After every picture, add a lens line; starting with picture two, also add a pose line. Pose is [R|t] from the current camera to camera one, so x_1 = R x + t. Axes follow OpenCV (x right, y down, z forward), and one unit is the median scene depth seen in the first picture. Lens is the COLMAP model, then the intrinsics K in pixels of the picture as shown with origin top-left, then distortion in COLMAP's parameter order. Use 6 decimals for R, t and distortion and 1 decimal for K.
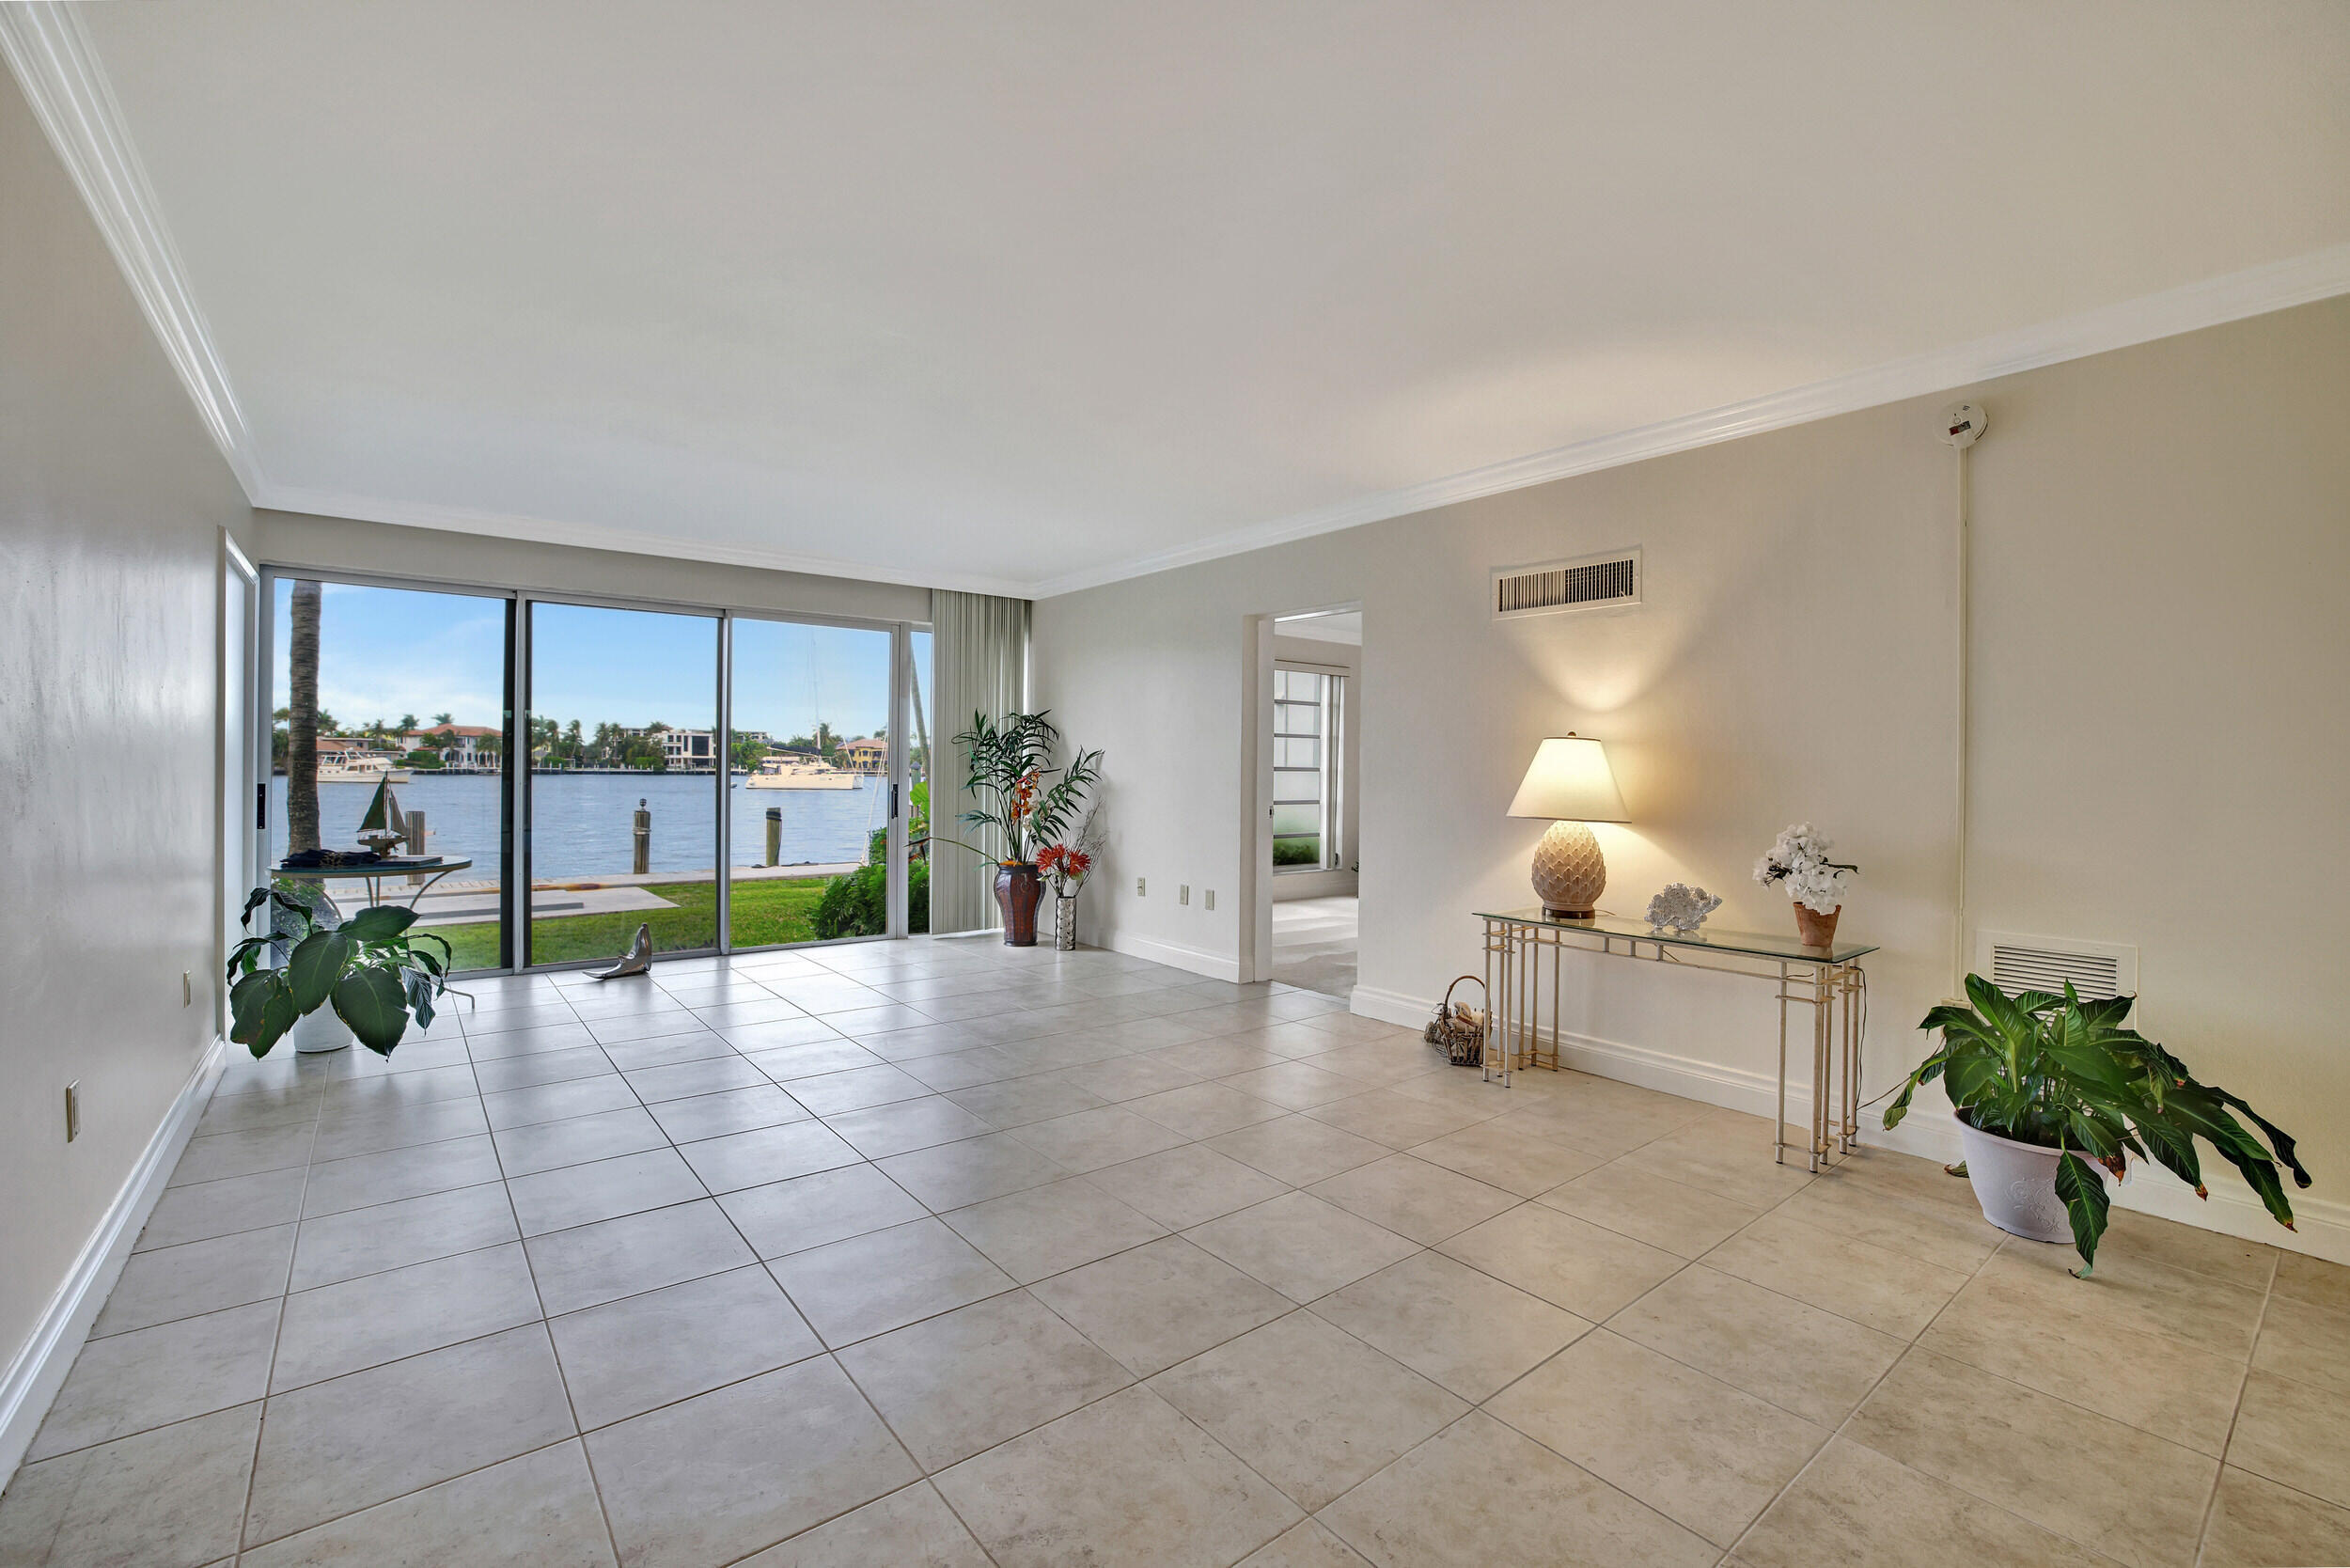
lens RADIAL K [[1029.4, 0, 1149.0], [0, 1029.4, 772.7], [0, 0, 1]] dist [-0.024273, 0.000705]
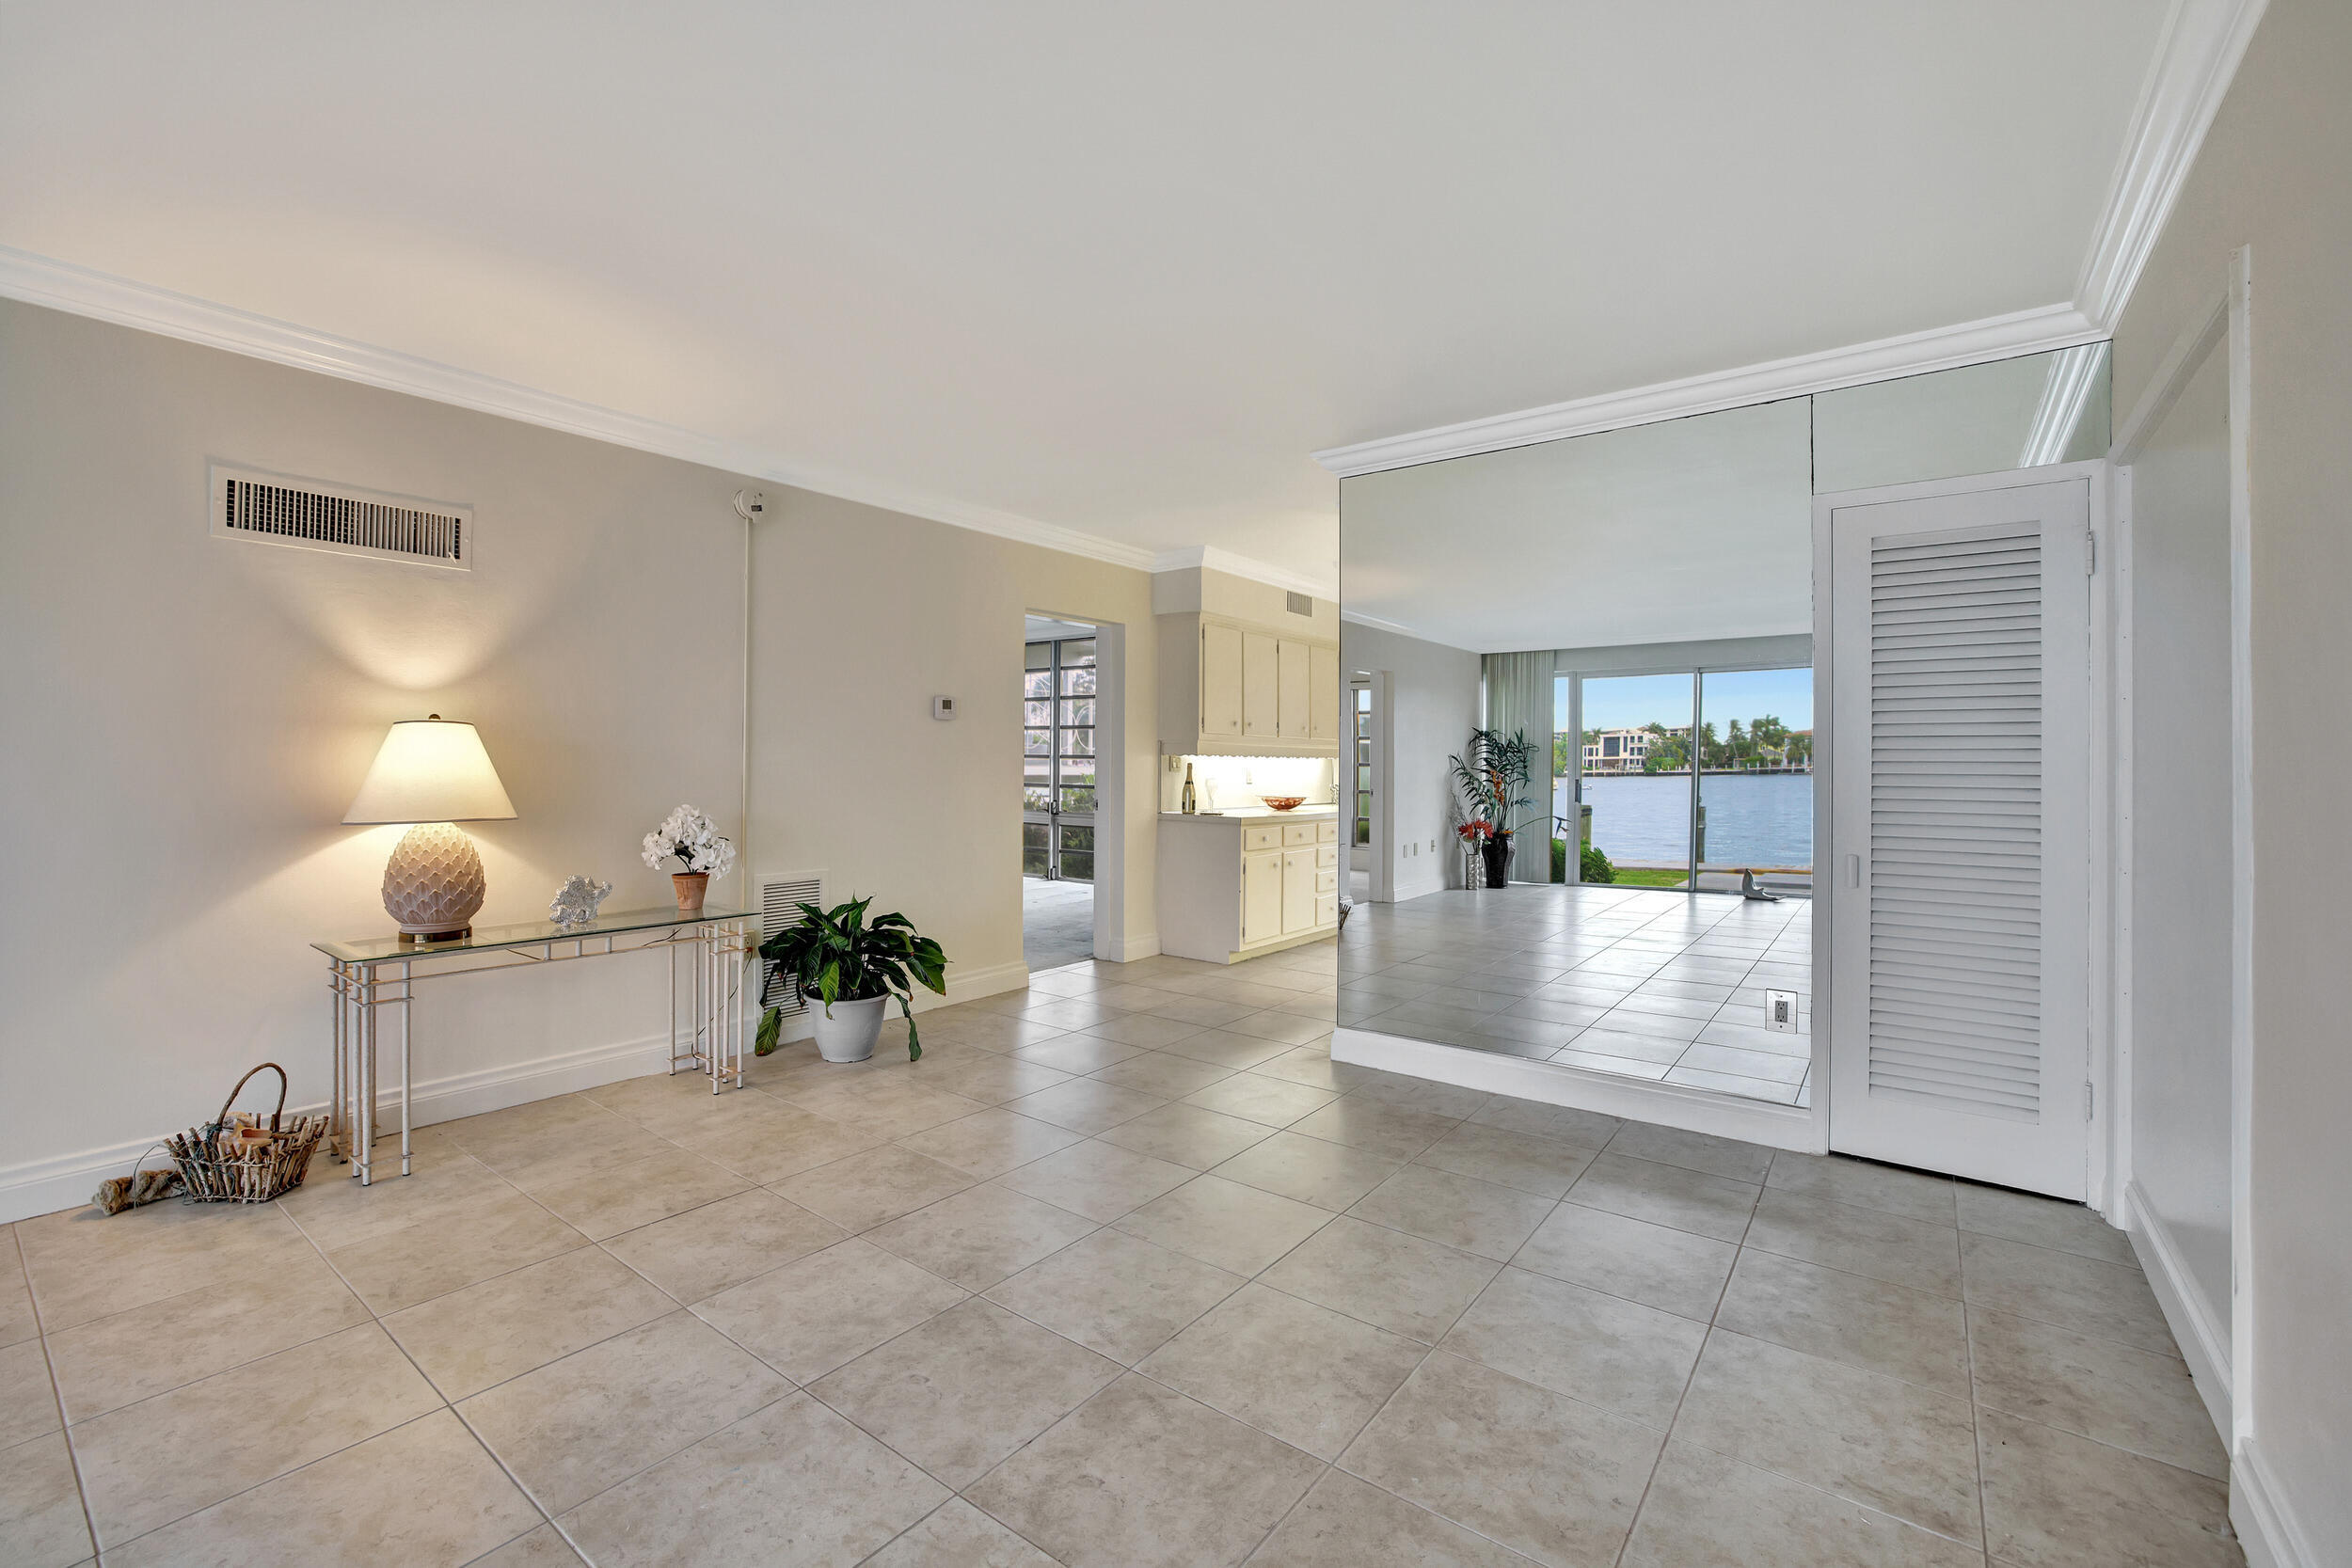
lens RADIAL K [[996.9, 0, 1177.2], [0, 996.9, 773.2], [0, 0, 1]] dist [-0.028056, 0.002824]
pose [[-0.270194, -0.013668, 0.962709, -1.058840], [-0.002533, 0.999906, 0.013485, -0.009428], [-0.962803, 0.001205, -0.270203, 1.353039]]
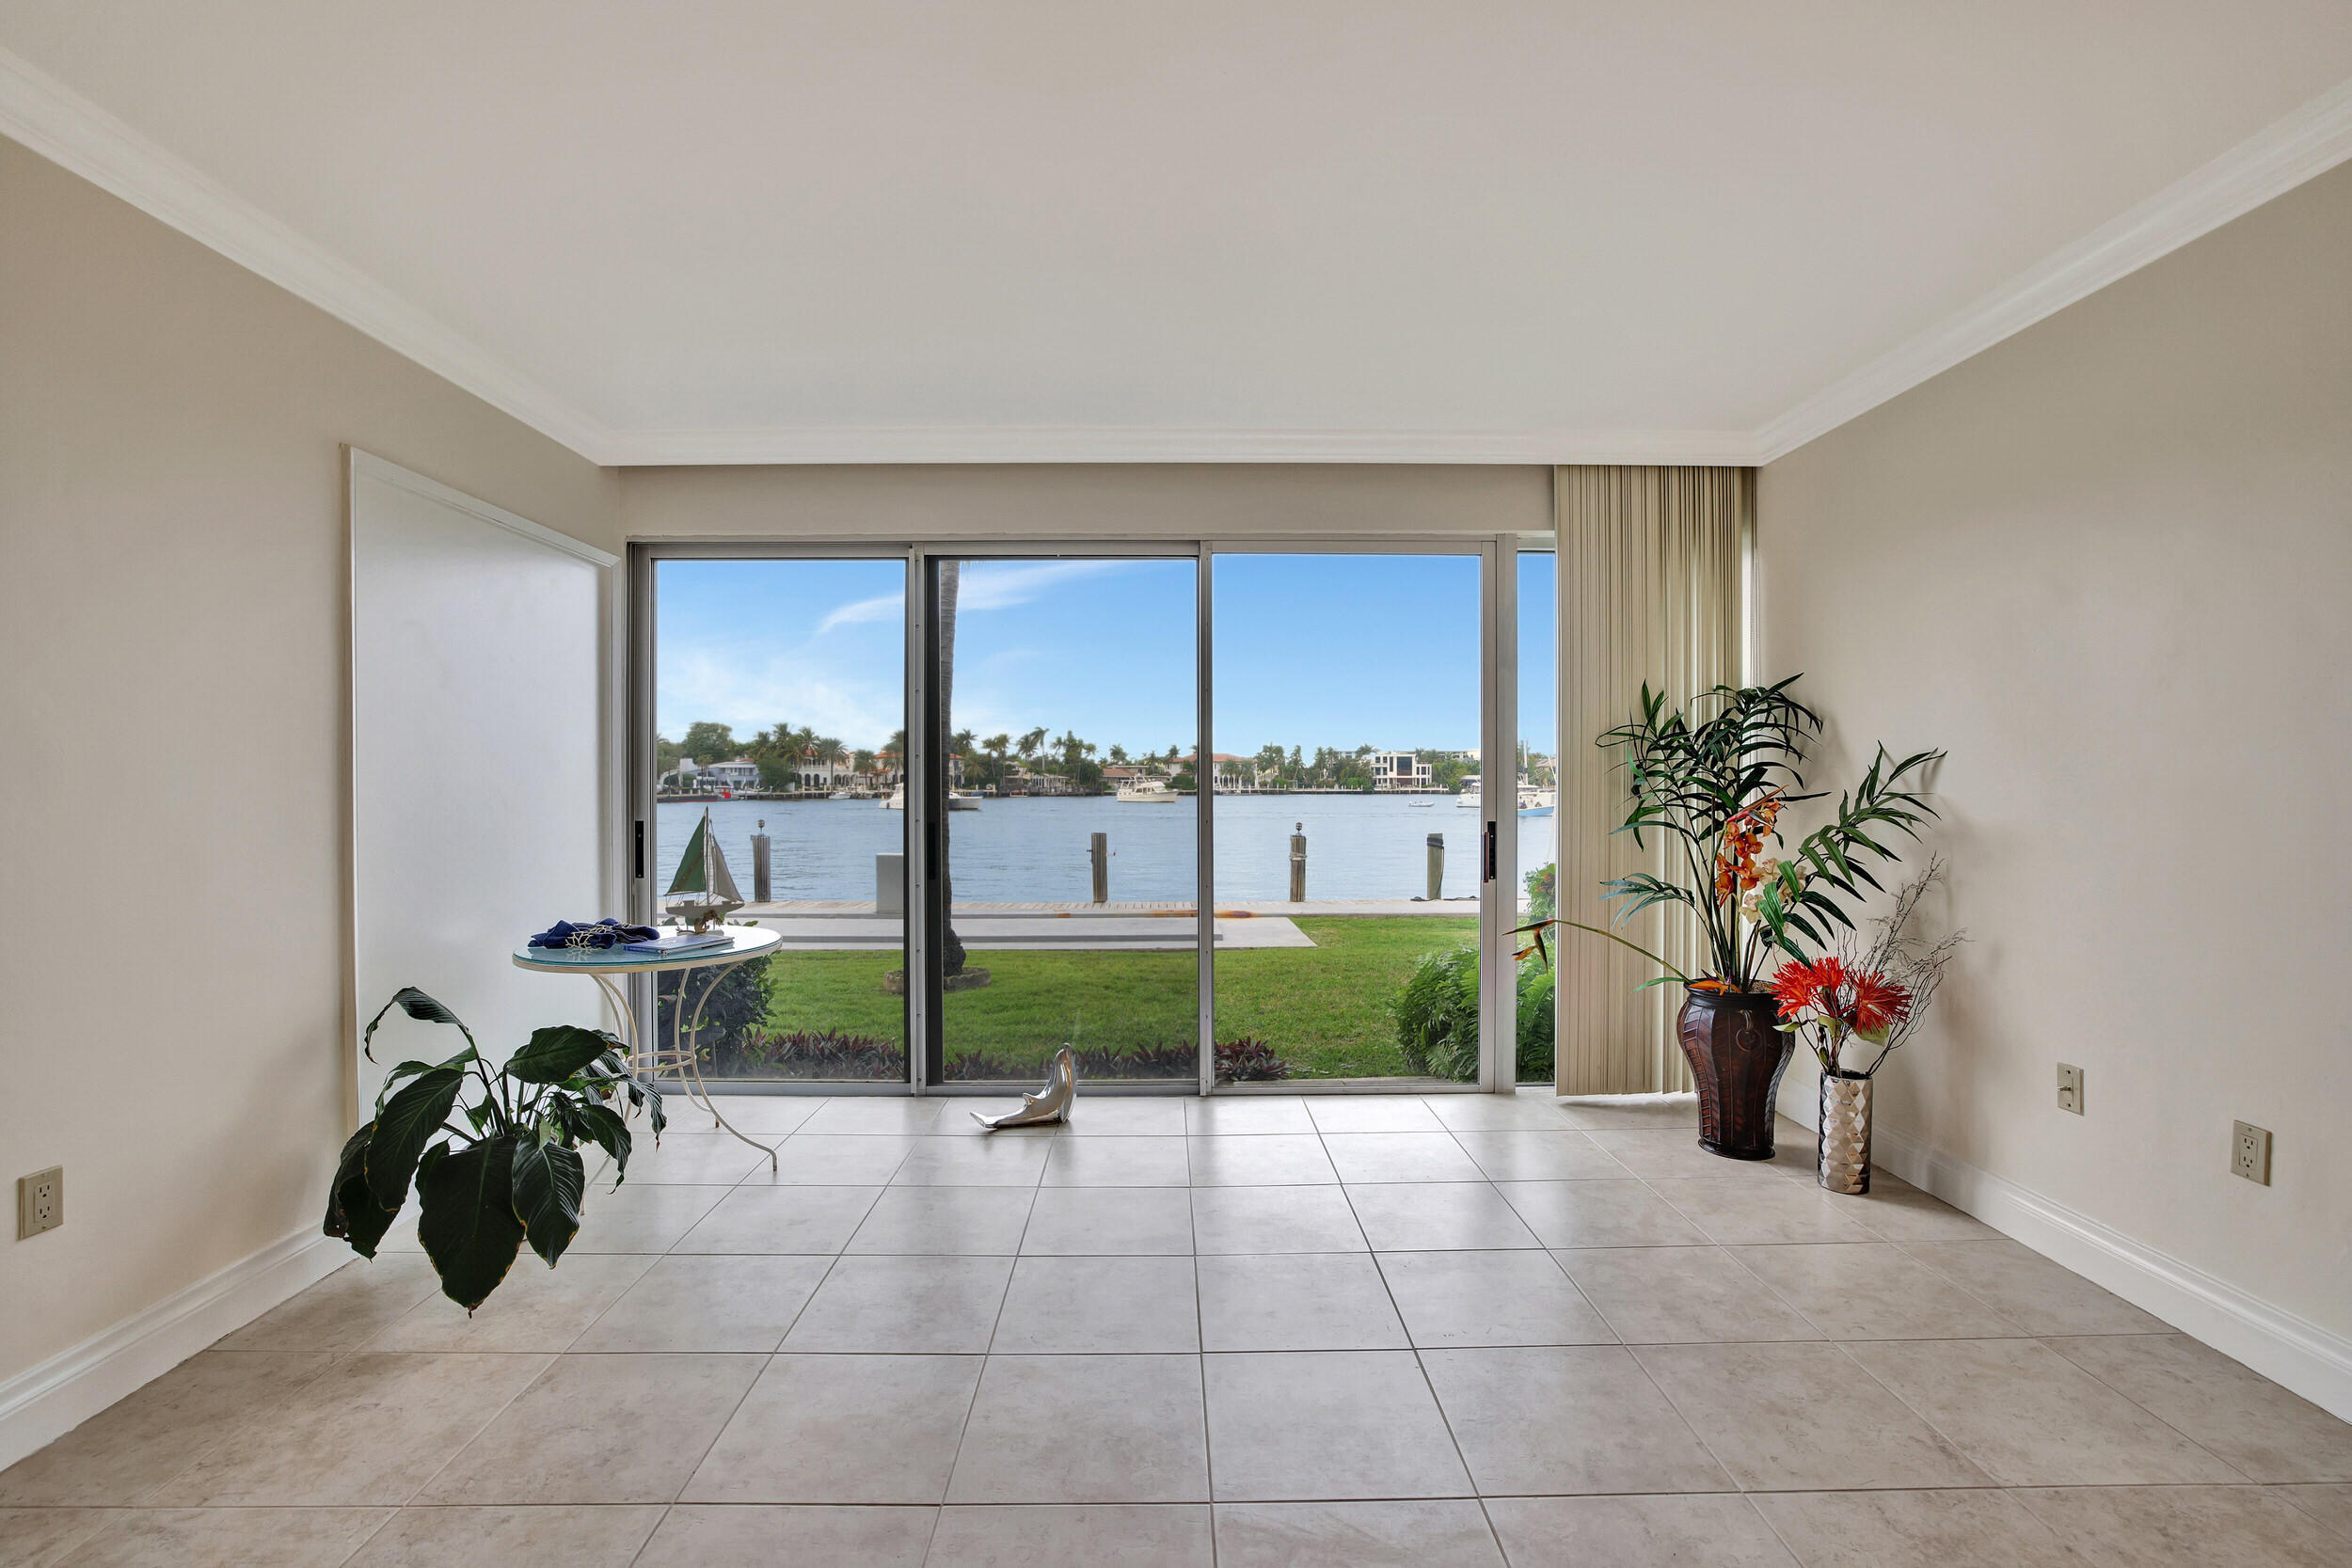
lens RADIAL K [[1030.1, 0, 1182.2], [0, 1030.1, 791.6], [0, 0, 1]] dist [-0.024273, 0.000705]
pose [[0.806150, -0.007825, -0.591660, -0.004922], [0.008350, 0.999963, -0.001847, -0.000588], [0.591653, -0.003452, 0.806186, 0.045428]]
